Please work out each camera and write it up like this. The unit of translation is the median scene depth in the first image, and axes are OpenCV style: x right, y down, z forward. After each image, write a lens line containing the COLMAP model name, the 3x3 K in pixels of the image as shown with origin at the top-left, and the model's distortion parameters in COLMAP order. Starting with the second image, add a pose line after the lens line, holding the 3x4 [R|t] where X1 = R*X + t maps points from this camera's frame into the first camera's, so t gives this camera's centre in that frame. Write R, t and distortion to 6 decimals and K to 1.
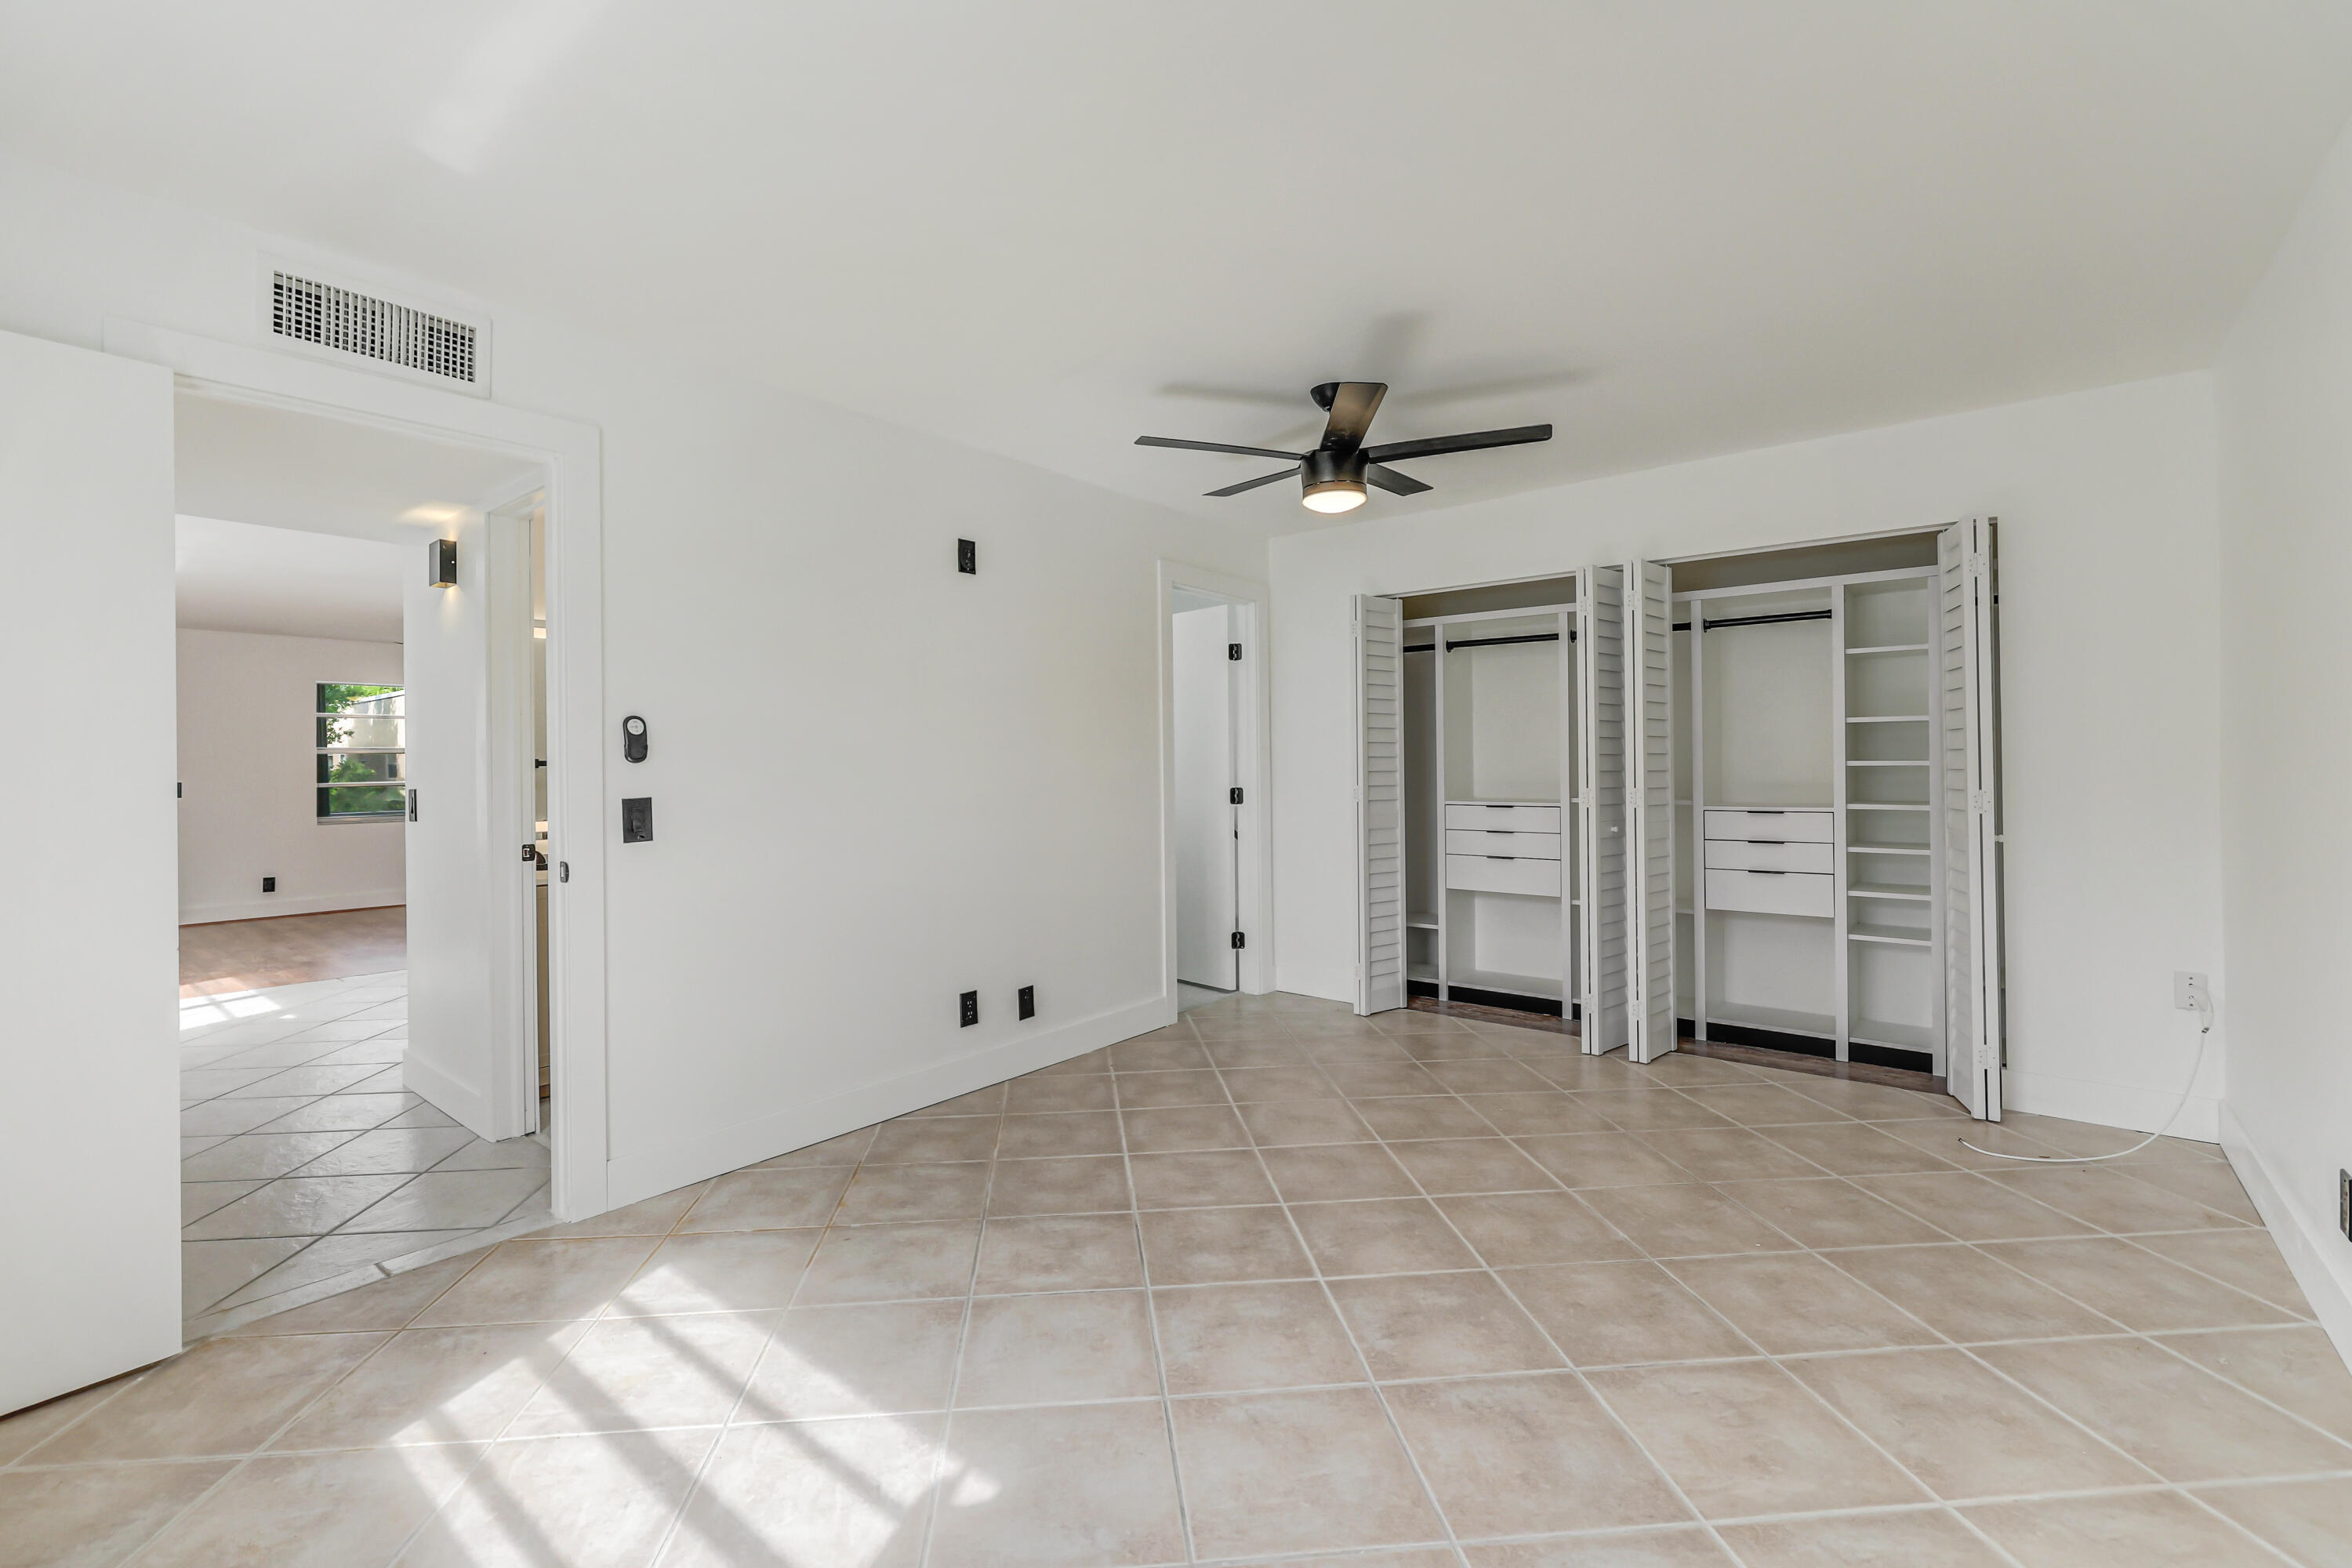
lens RADIAL K [[1005.9, 0, 1159.4], [0, 1005.9, 767.4], [0, 0, 1]] dist [0.001207, 0.000358]
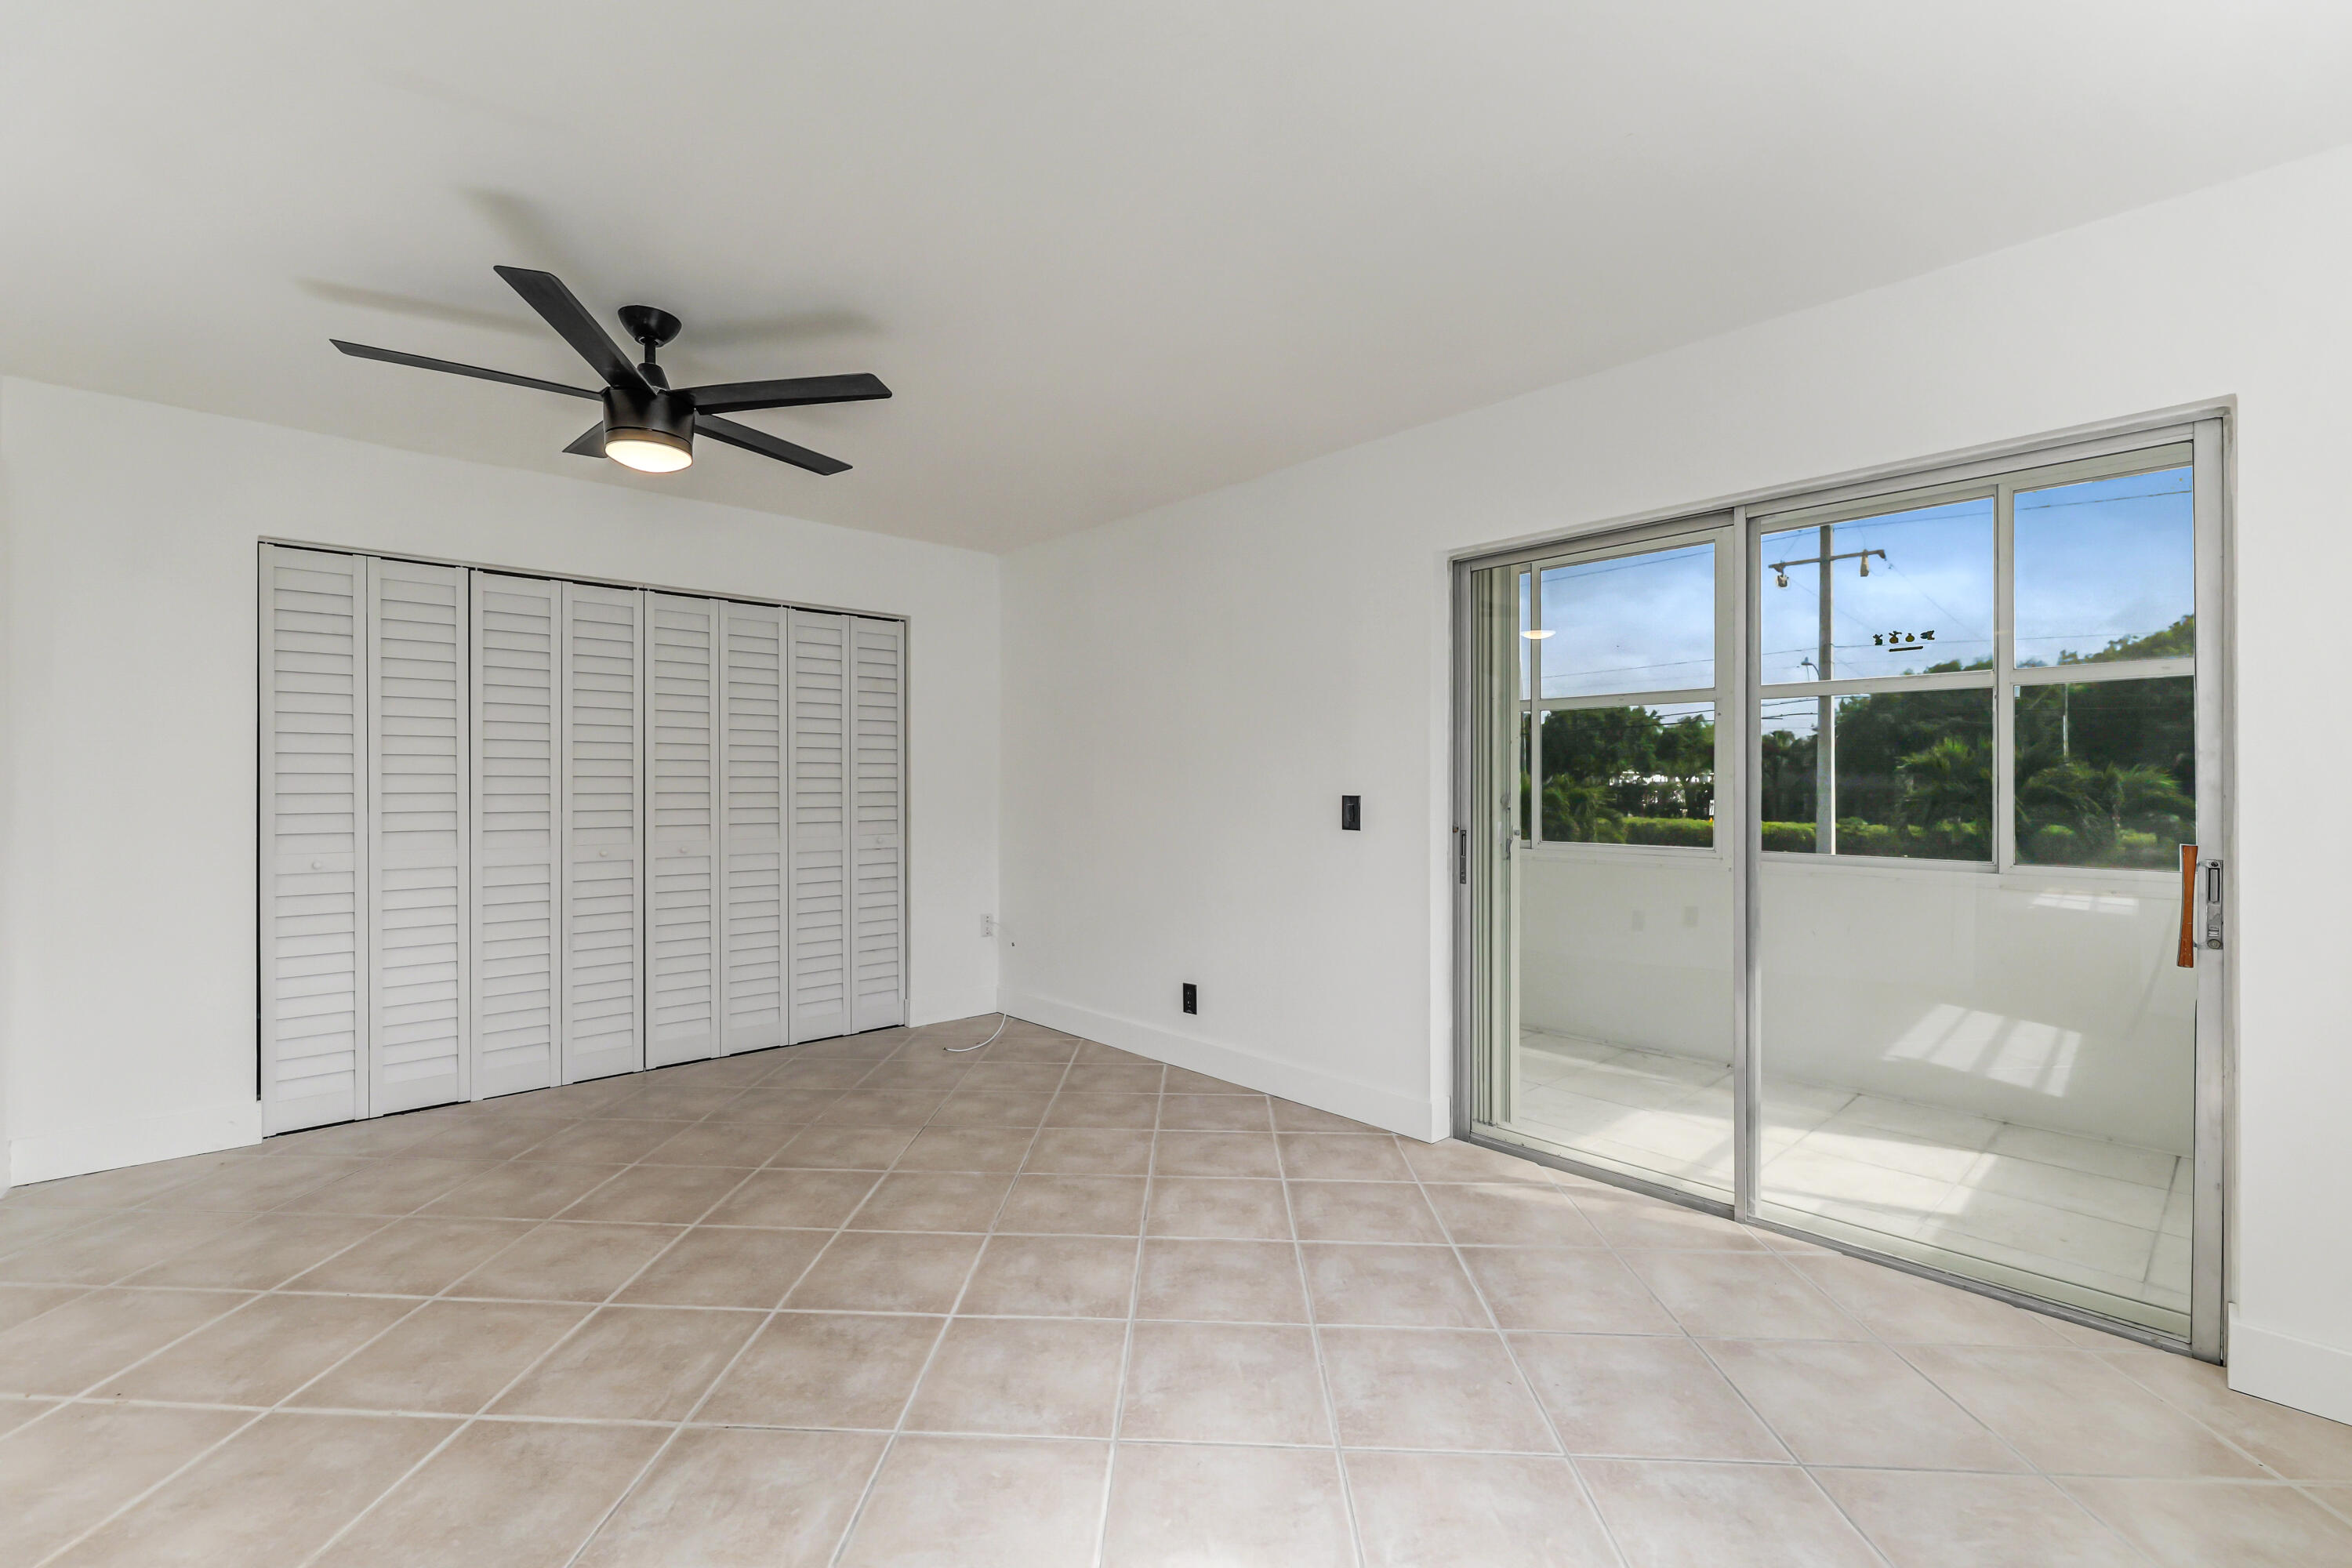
lens RADIAL K [[986.7, 0, 1147.6], [0, 986.7, 788.1], [0, 0, 1]] dist [-0.000604, 0.000048]
pose [[0.150618, 0.007680, 0.988562, -0.707295], [-0.000779, 0.999970, -0.007650, 0.009675], [-0.988592, 0.000383, 0.150619, 0.633721]]
